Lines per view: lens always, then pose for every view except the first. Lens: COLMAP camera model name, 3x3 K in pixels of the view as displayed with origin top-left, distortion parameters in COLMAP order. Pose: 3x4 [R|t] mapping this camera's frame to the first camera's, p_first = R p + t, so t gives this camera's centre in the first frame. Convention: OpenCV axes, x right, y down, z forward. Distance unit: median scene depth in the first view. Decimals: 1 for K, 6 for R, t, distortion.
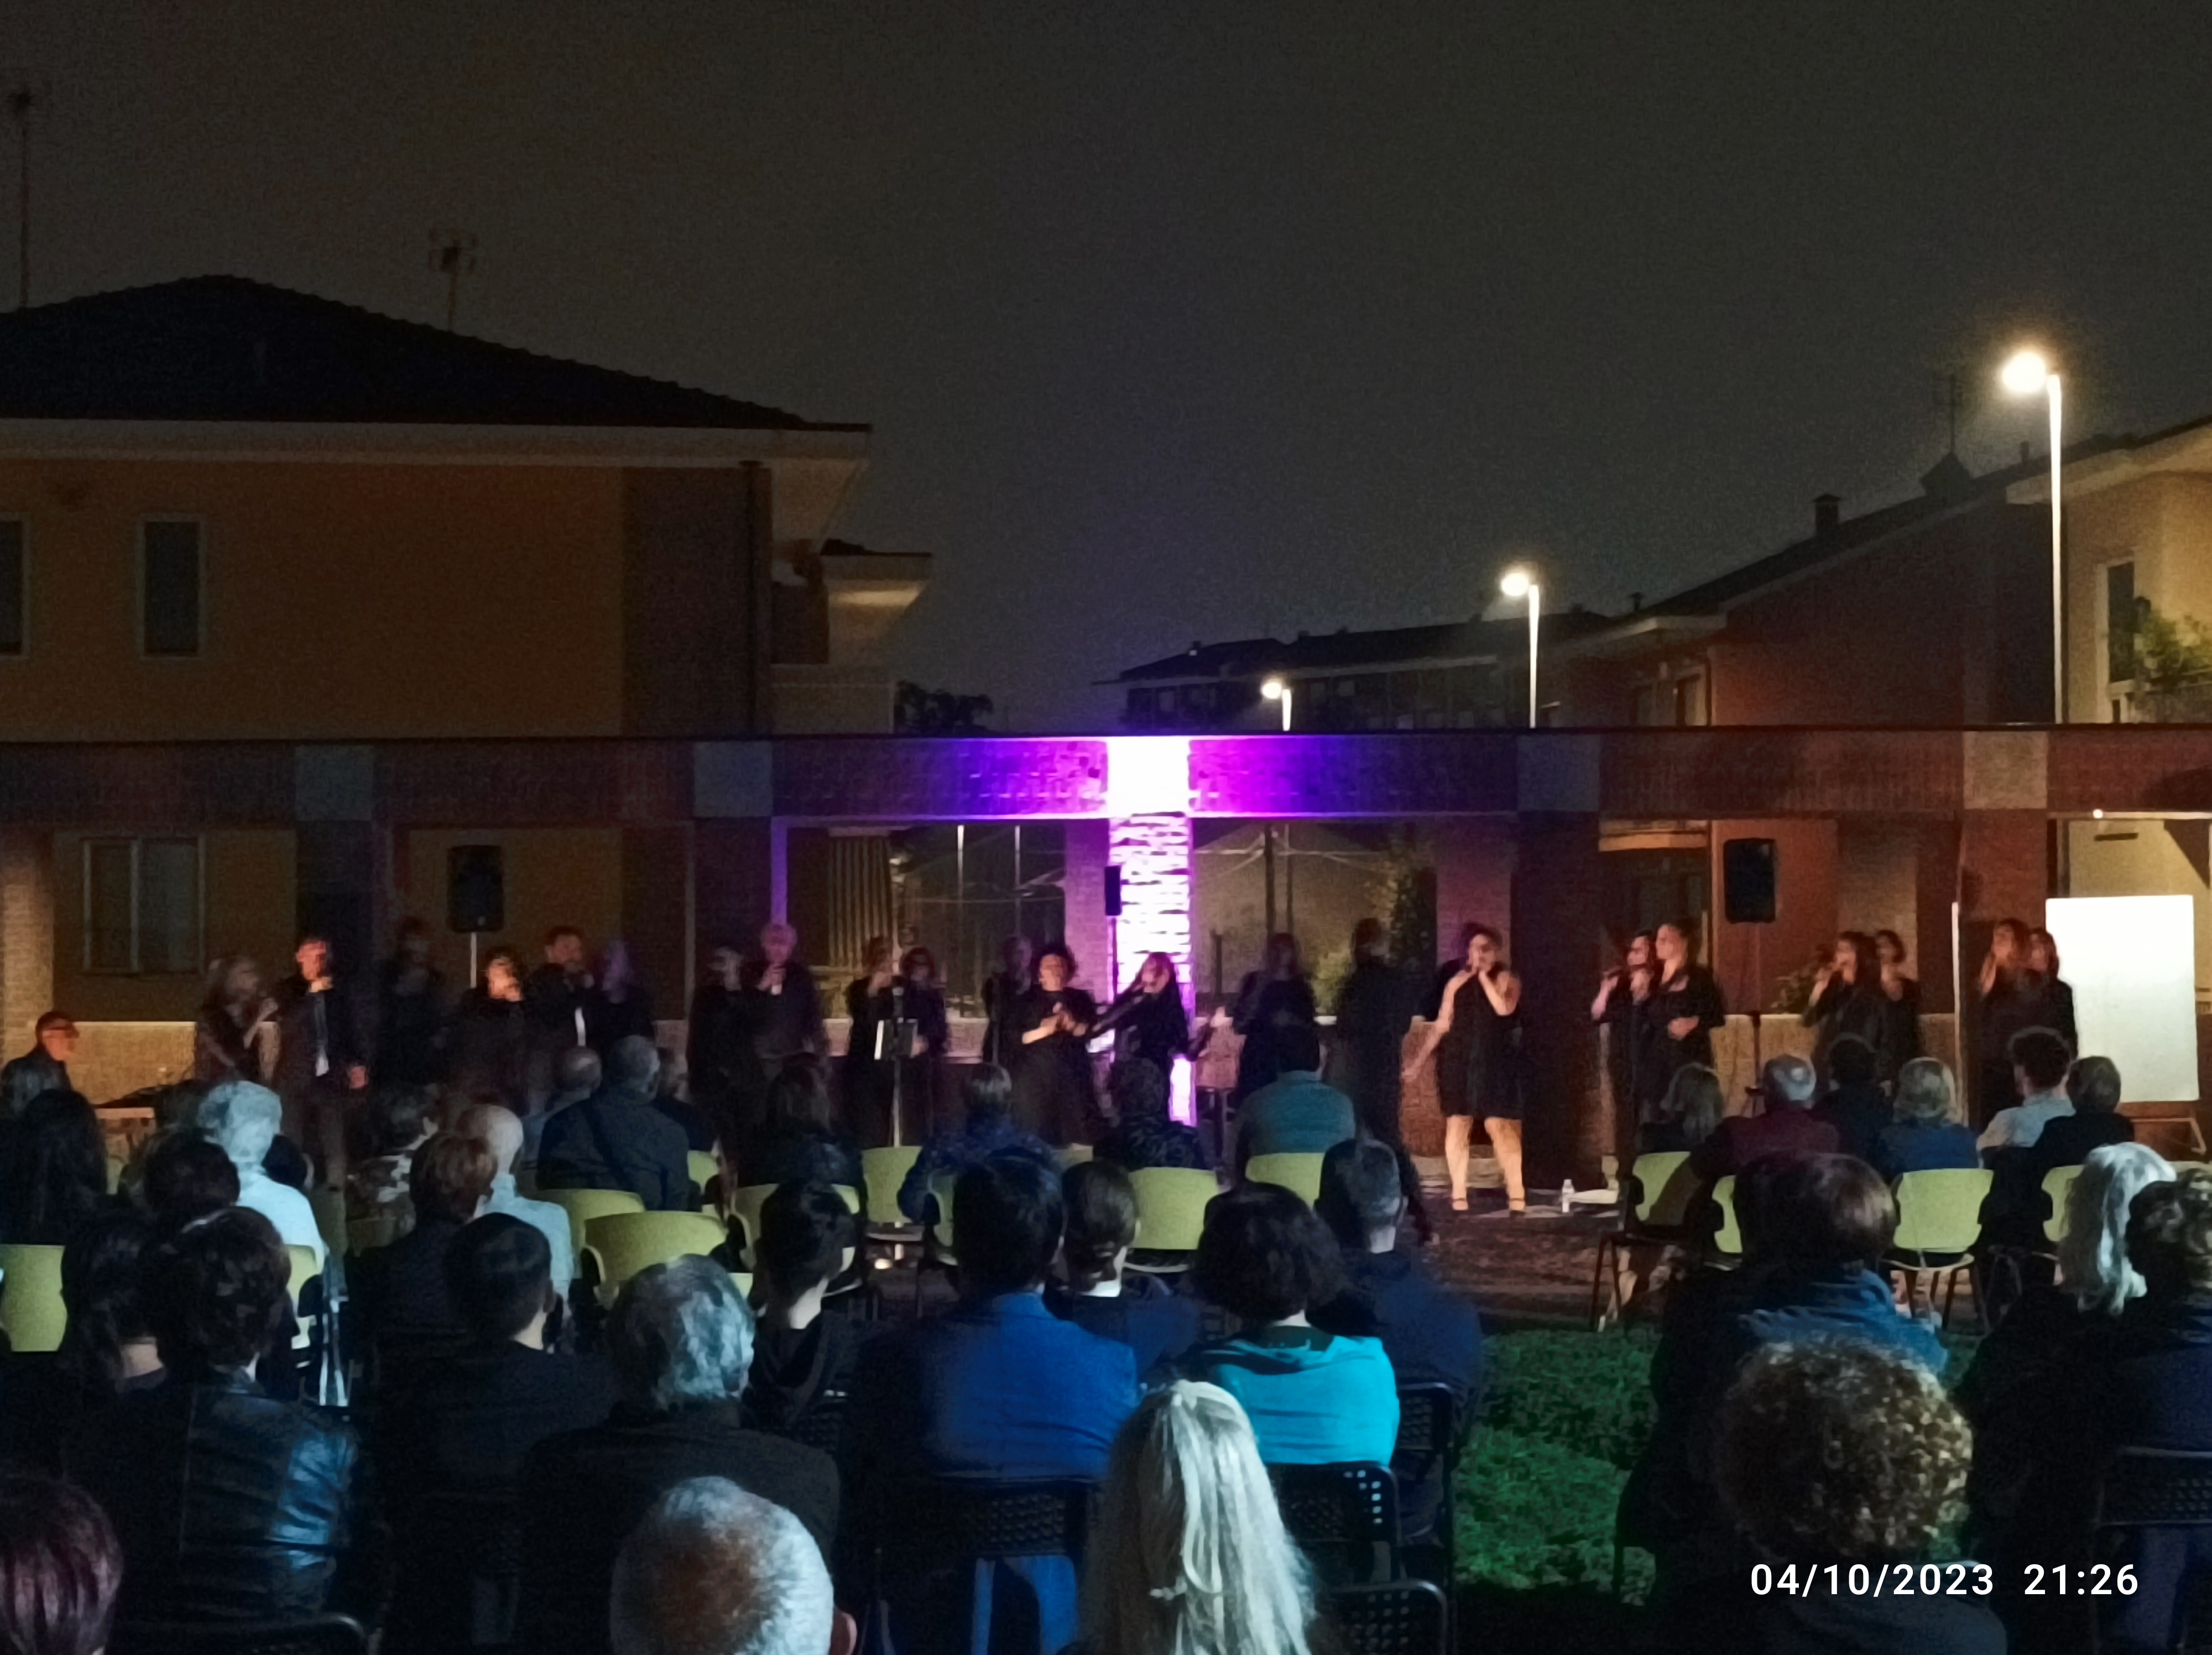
lens RADIAL K [[4032.8, 0, 1105.9], [0, 4032.8, 830.5], [0, 0, 1]] dist [-0.026479, 0.000000]
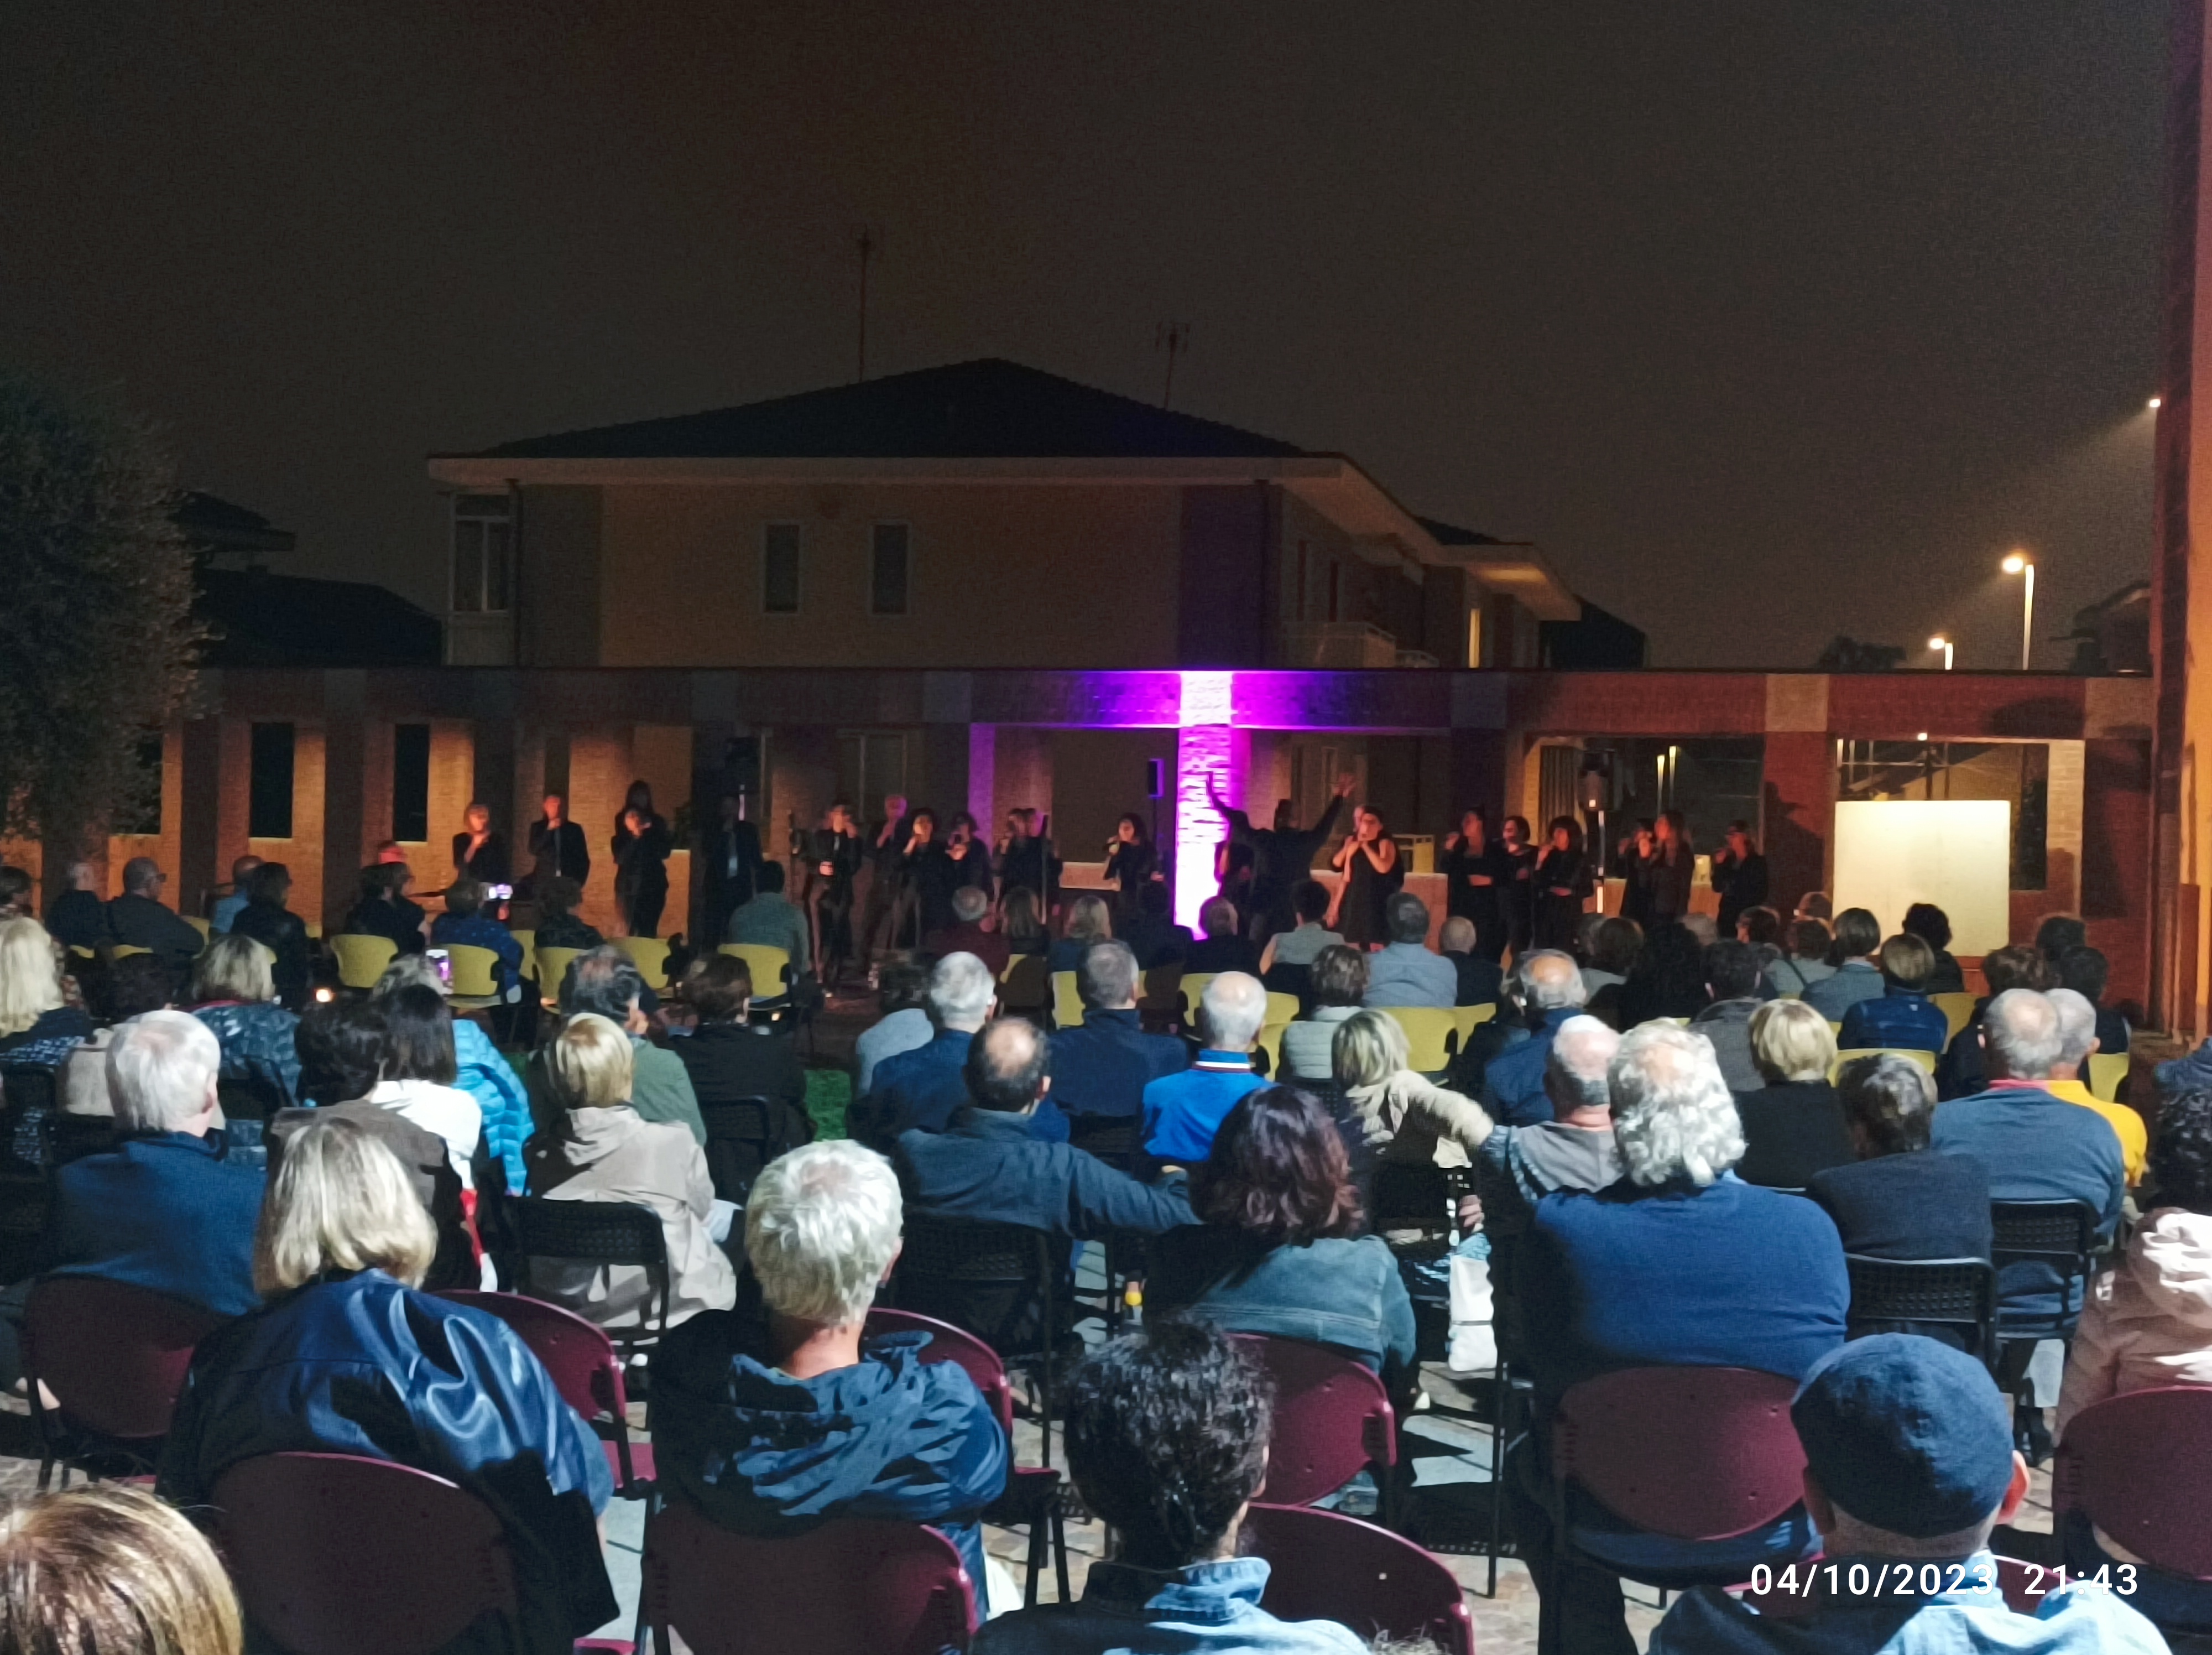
lens RADIAL K [[2795.4, 0, 1106.2], [0, 2795.4, 820.7], [0, 0, 1]] dist [0.043127, 0.000000]
pose [[0.941653, 0.027441, -0.335465, 0.301396], [-0.017667, 0.999327, 0.032152, -0.001611], [0.336122, -0.024350, 0.941504, 0.058441]]
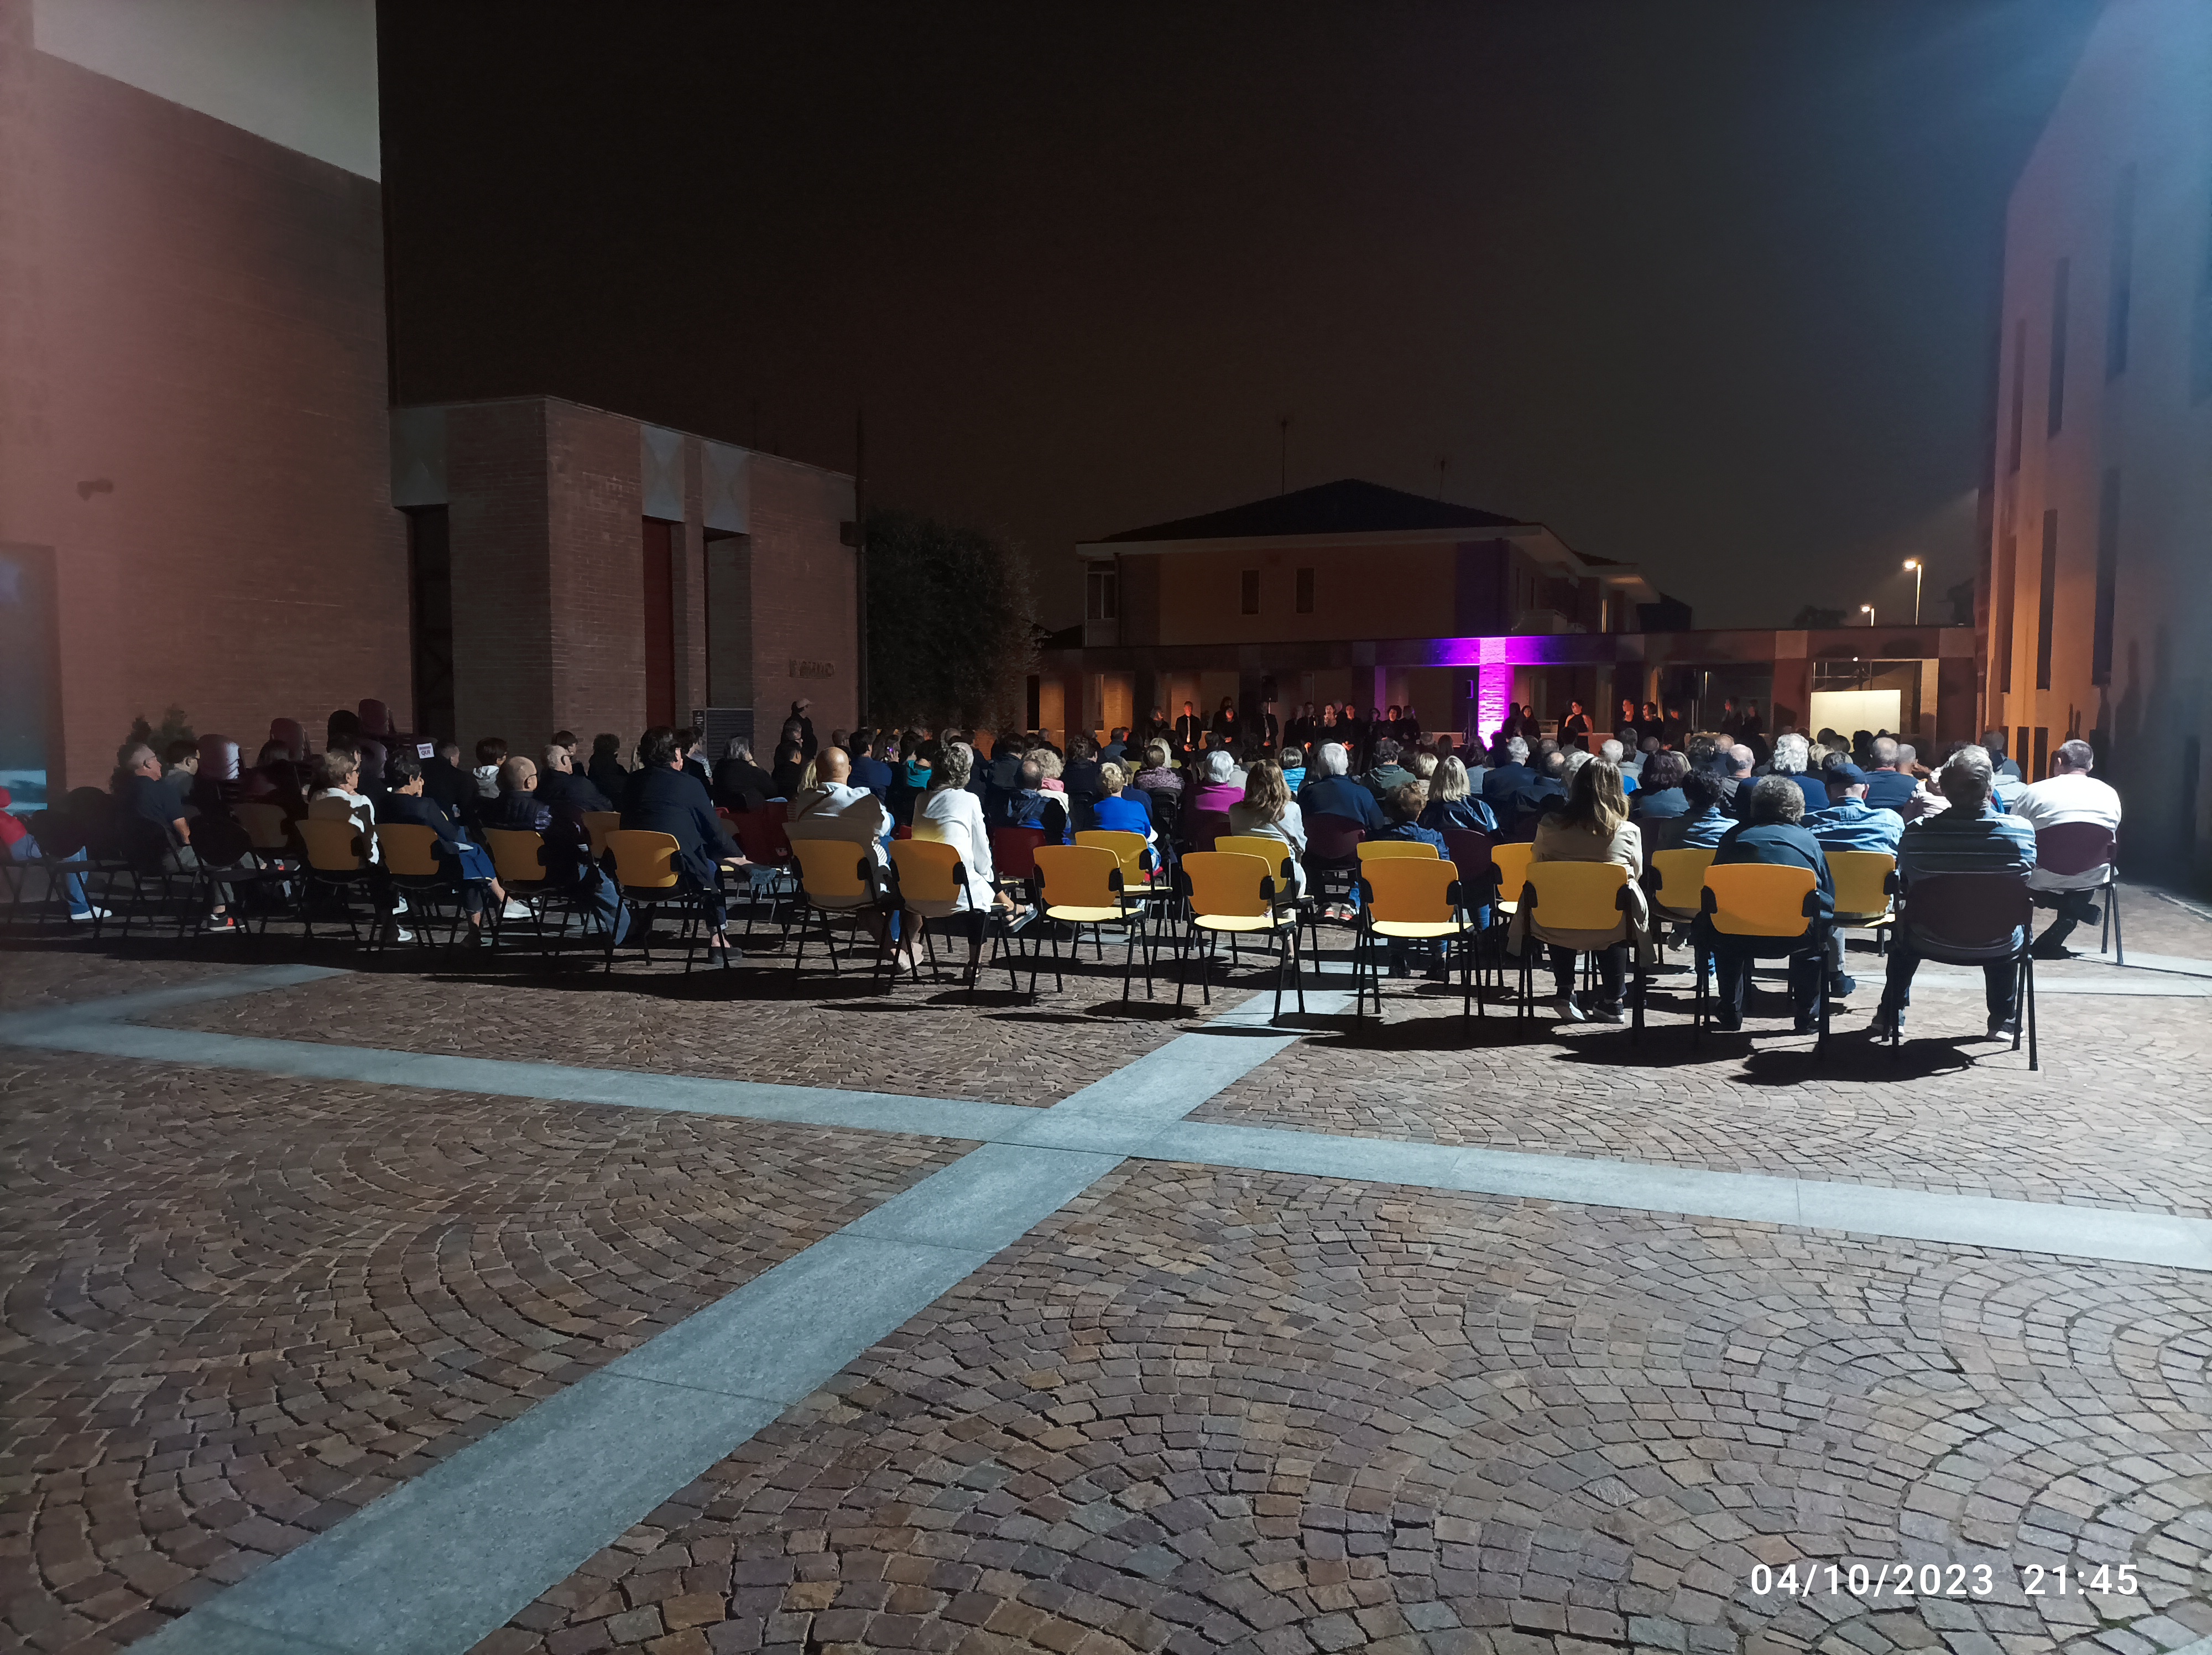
lens RADIAL K [[1555.5, 0, 1101.7], [0, 1555.5, 835.4], [0, 0, 1]] dist [-0.001162, 0.001180]
pose [[0.872740, 0.042543, -0.486327, 0.314930], [0.008784, 0.994666, 0.102775, 0.001277], [0.488106, -0.093968, 0.867711, -0.146808]]
